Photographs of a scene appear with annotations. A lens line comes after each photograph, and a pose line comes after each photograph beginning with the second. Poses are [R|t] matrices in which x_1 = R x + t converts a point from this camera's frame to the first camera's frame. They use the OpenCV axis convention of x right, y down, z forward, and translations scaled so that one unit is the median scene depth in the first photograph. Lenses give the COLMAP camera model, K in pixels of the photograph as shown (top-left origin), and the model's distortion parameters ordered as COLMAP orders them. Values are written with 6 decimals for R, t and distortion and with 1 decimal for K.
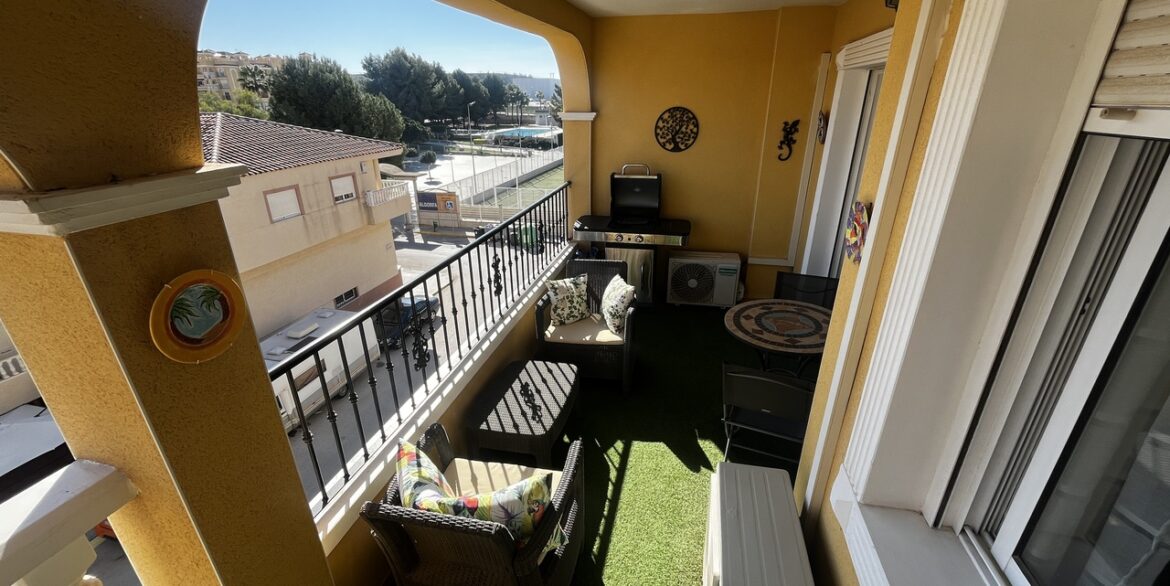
lens RADIAL K [[471.9, 0, 587.4], [0, 471.9, 292.1], [0, 0, 1]] dist [-0.002914, -0.000400]
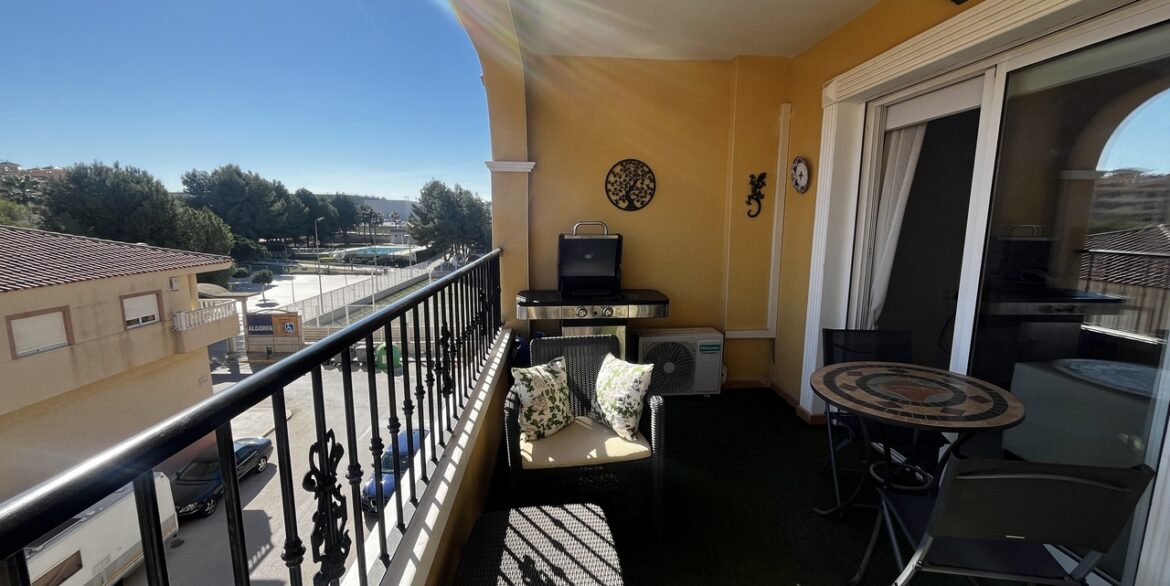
lens RADIAL K [[471.9, 0, 587.4], [0, 471.9, 292.1], [0, 0, 1]] dist [-0.002914, -0.000400]
pose [[0.957319, -0.034891, 0.286919, -0.030077], [0.102256, 0.969371, -0.223303, 0.004887], [-0.270340, 0.243111, 0.931565, 0.063408]]
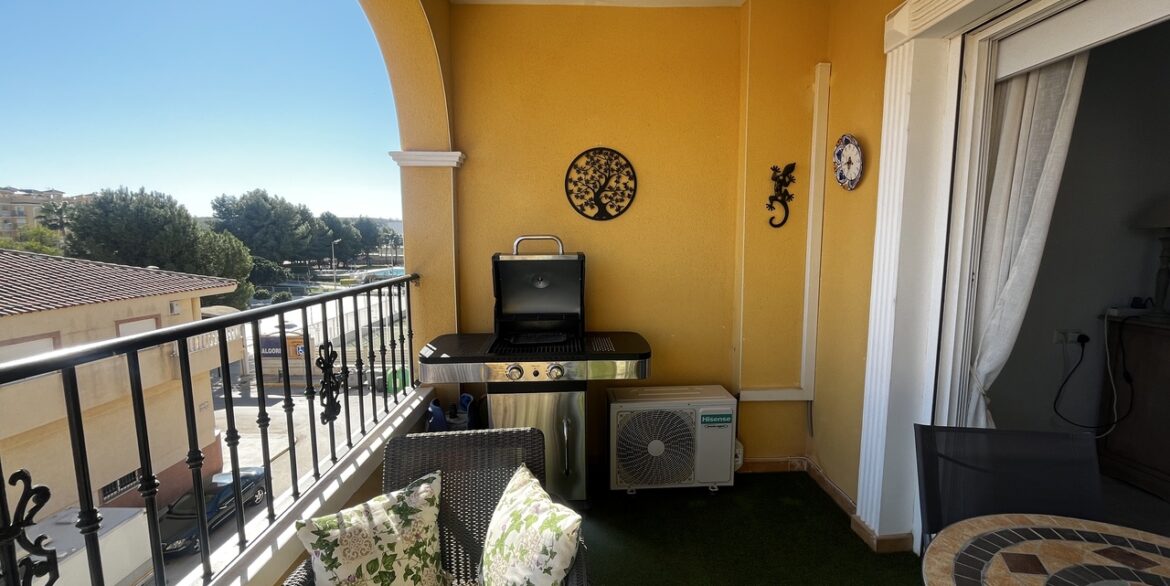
lens RADIAL K [[471.9, 0, 587.4], [0, 471.9, 292.1], [0, 0, 1]] dist [-0.002914, -0.000400]
pose [[0.968480, -0.027238, 0.247598, 0.004548], [0.095440, 0.958723, -0.267845, -0.012192], [-0.230083, 0.283034, 0.931104, 0.109274]]
